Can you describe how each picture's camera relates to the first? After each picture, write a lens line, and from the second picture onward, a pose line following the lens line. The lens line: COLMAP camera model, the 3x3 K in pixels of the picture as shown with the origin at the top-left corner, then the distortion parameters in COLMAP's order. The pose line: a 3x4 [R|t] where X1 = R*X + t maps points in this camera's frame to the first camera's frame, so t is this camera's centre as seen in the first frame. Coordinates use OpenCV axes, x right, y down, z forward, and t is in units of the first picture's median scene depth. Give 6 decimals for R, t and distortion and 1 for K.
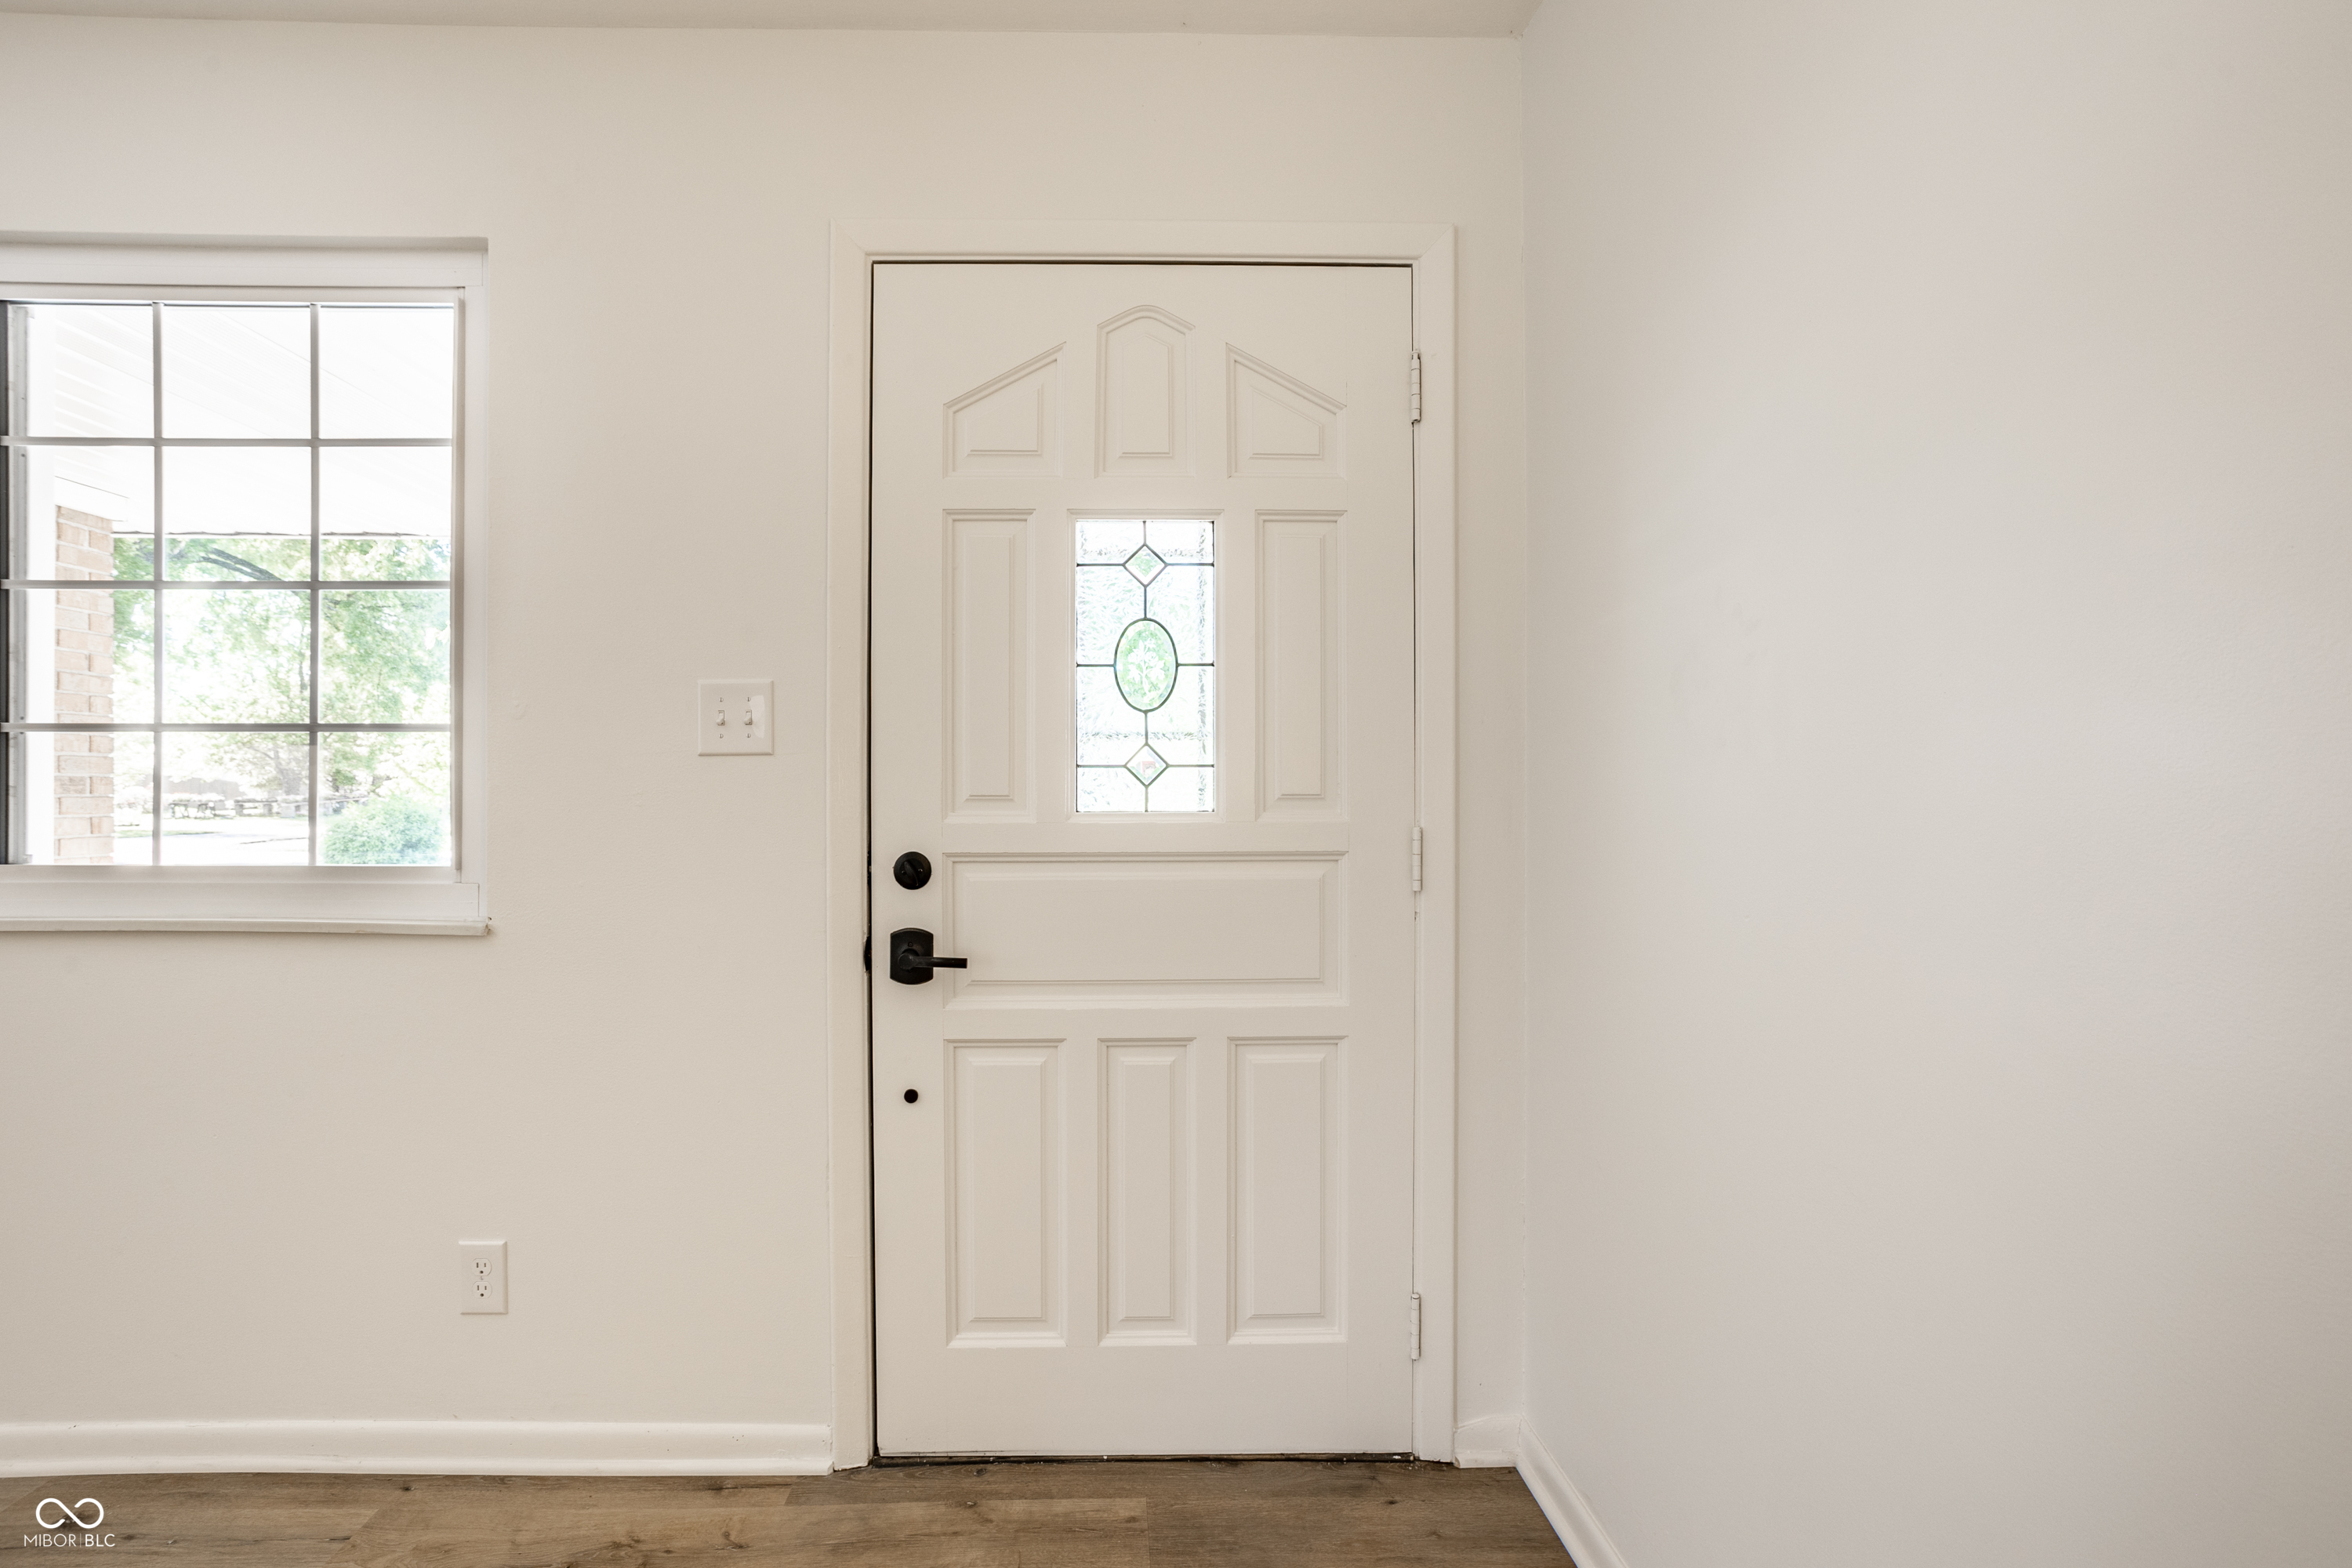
lens RADIAL K [[1146.2, 0, 1133.8], [0, 1146.2, 782.8], [0, 0, 1]] dist [-0.054452, 0.028275]
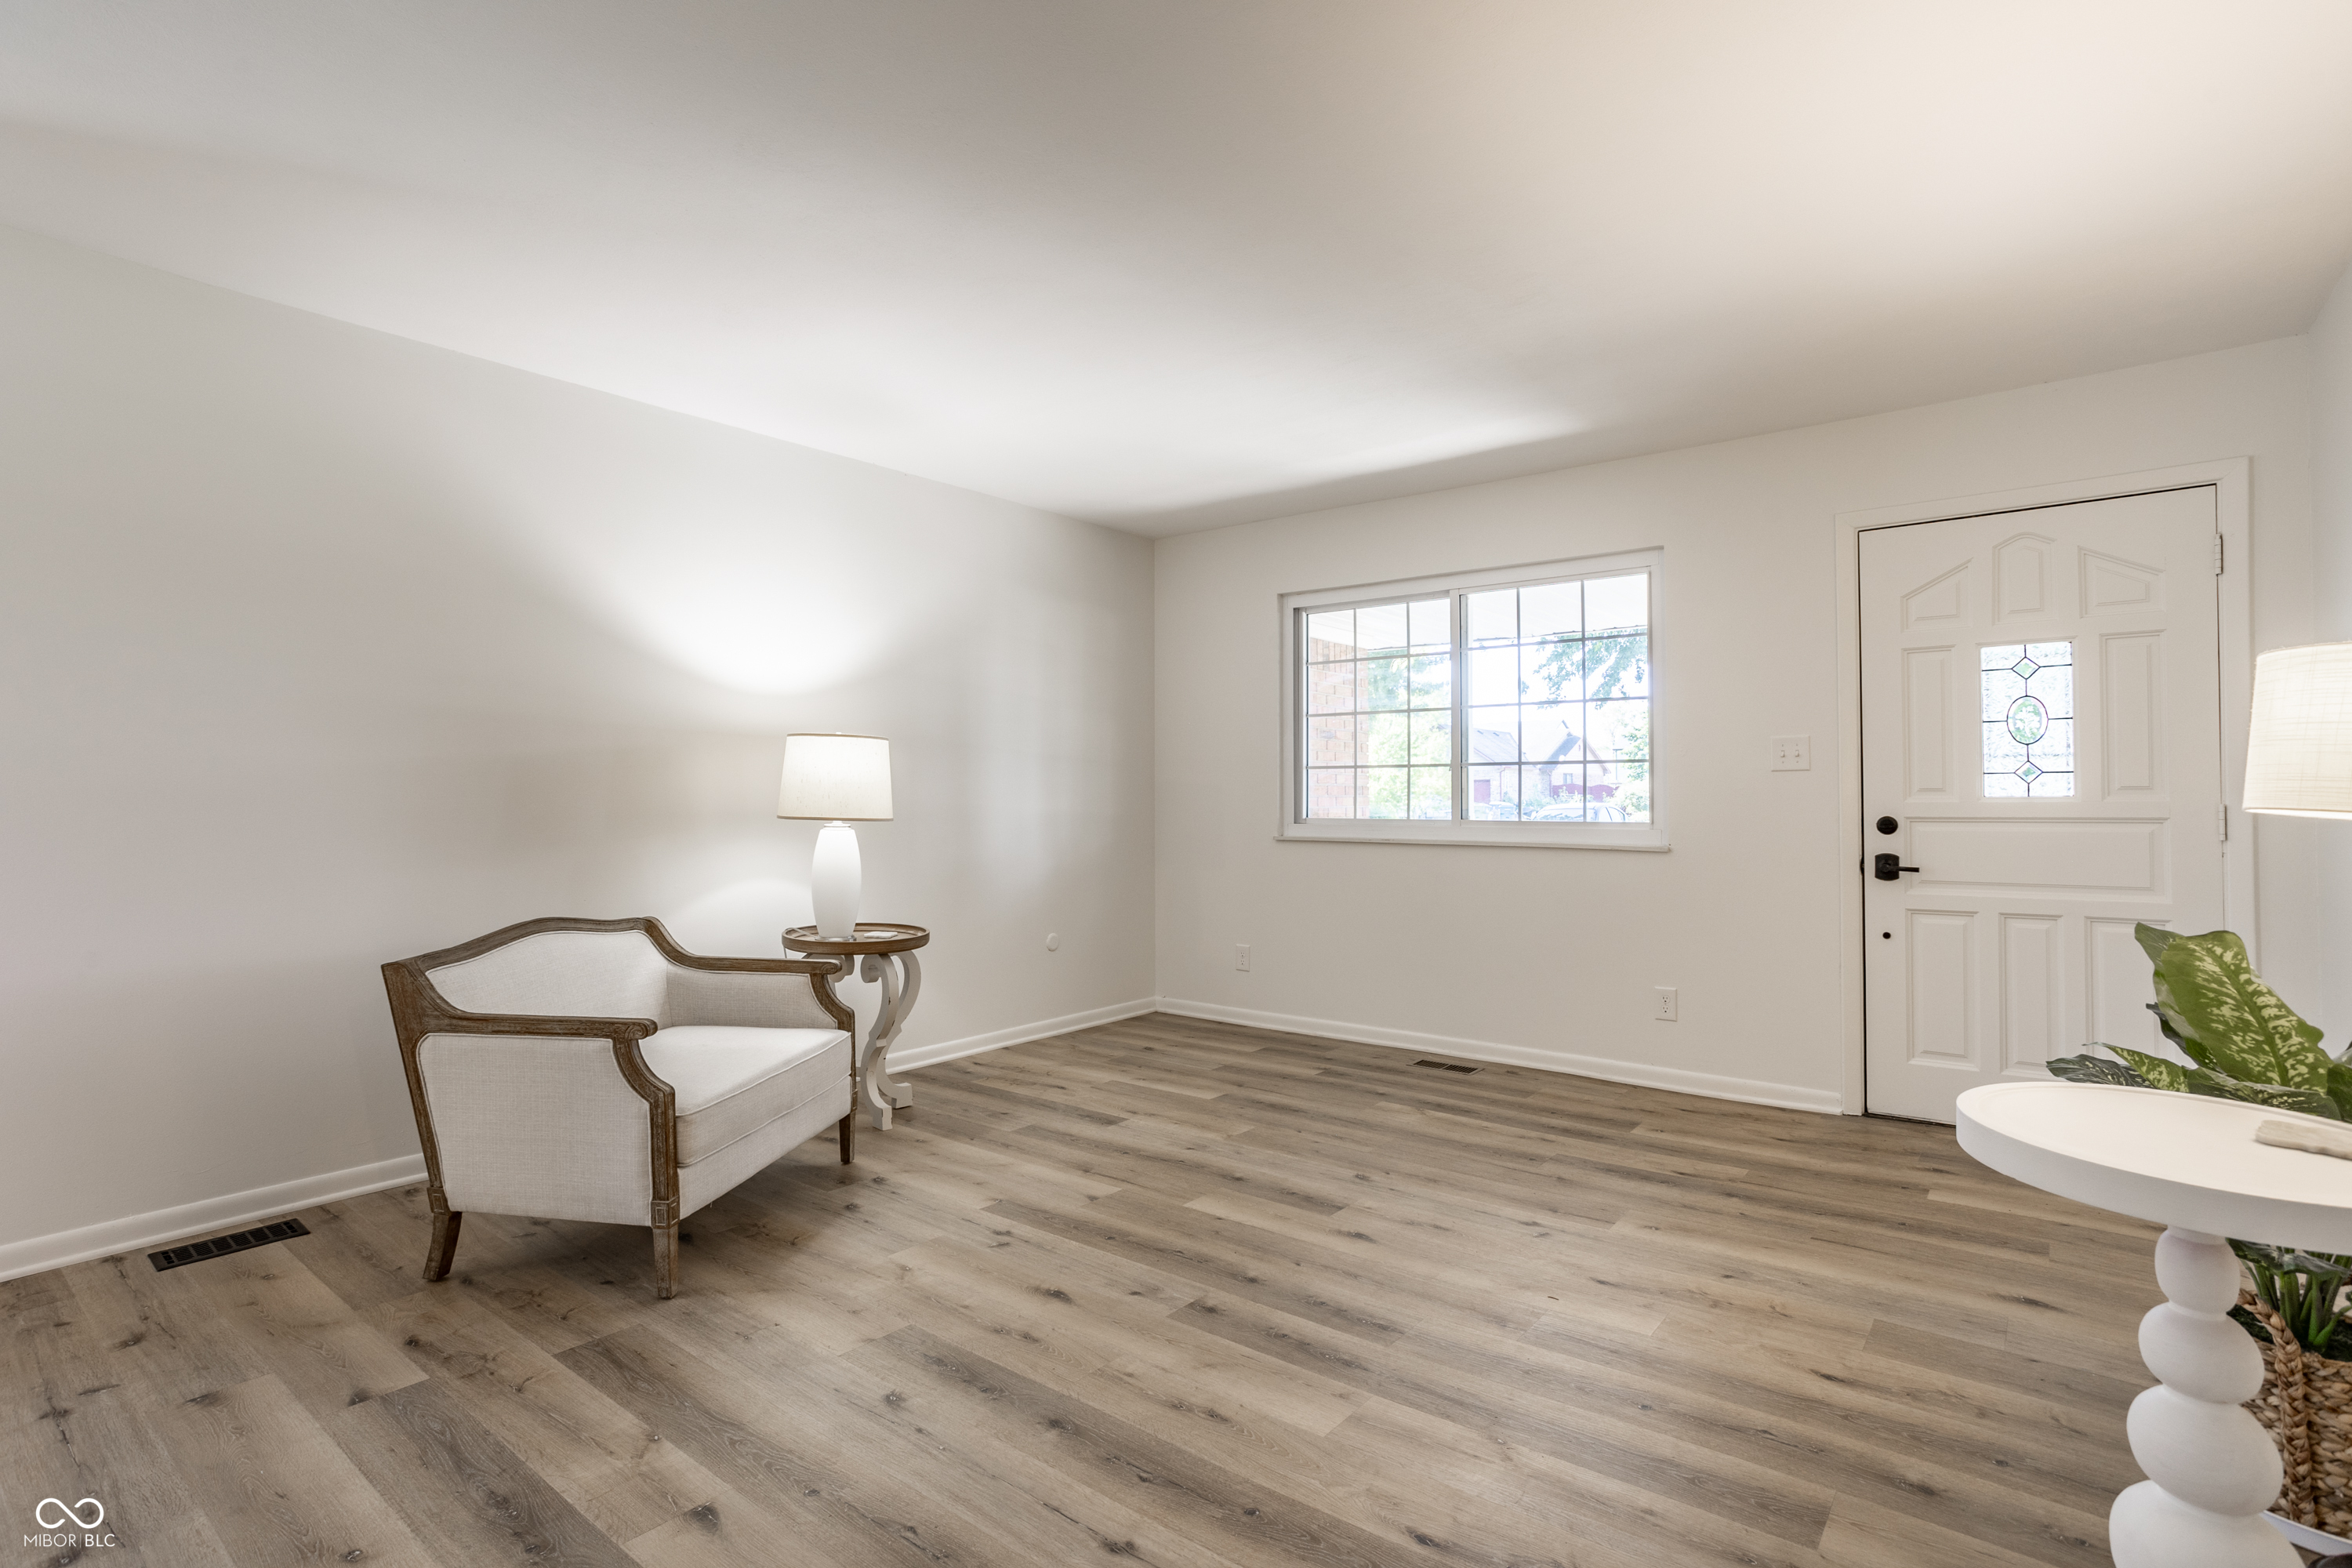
lens RADIAL K [[1146.2, 0, 1133.8], [0, 1146.2, 782.8], [0, 0, 1]] dist [-0.054452, 0.028275]
pose [[0.754979, -0.012059, -0.655638, 0.109938], [0.003723, 0.999894, -0.014104, 0.023729], [0.655738, 0.008207, 0.754944, -1.405074]]
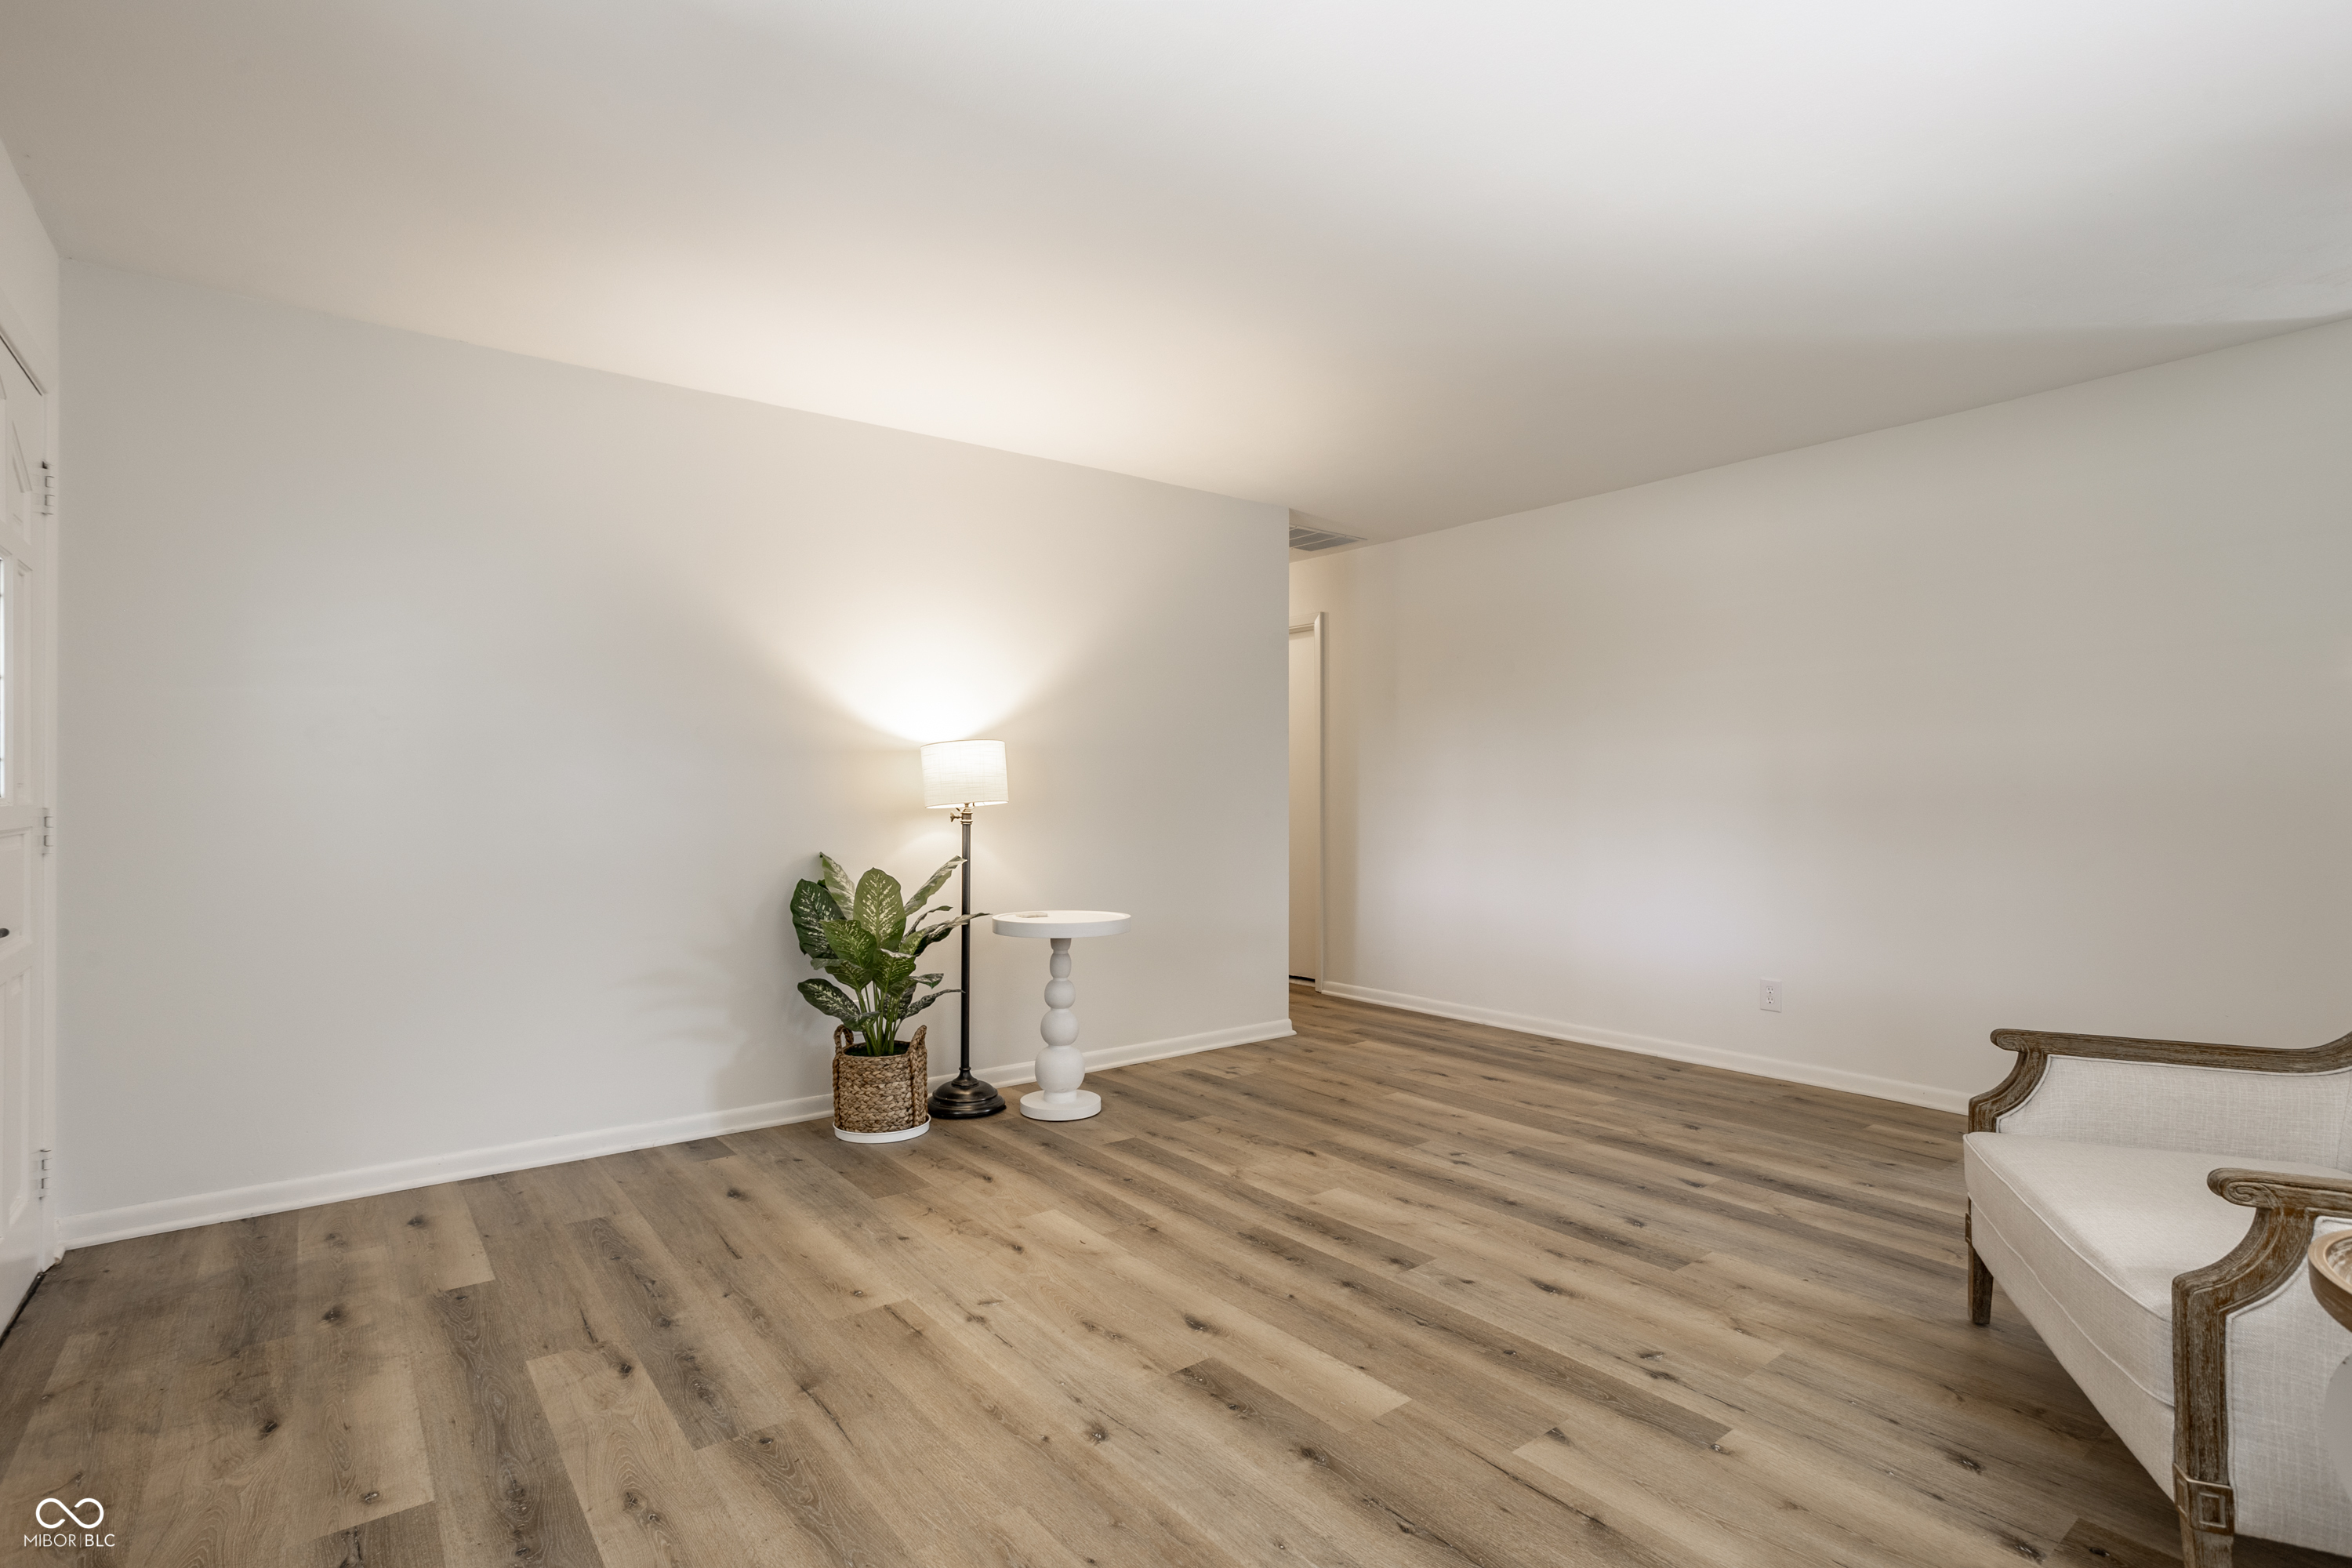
lens RADIAL K [[1146.2, 0, 1133.8], [0, 1146.2, 782.8], [0, 0, 1]] dist [-0.054452, 0.028275]
pose [[-0.584573, 0.008913, 0.811292, -1.638578], [0.001614, 0.999950, -0.009822, 0.020071], [-0.811340, -0.004432, -0.584558, 0.724730]]
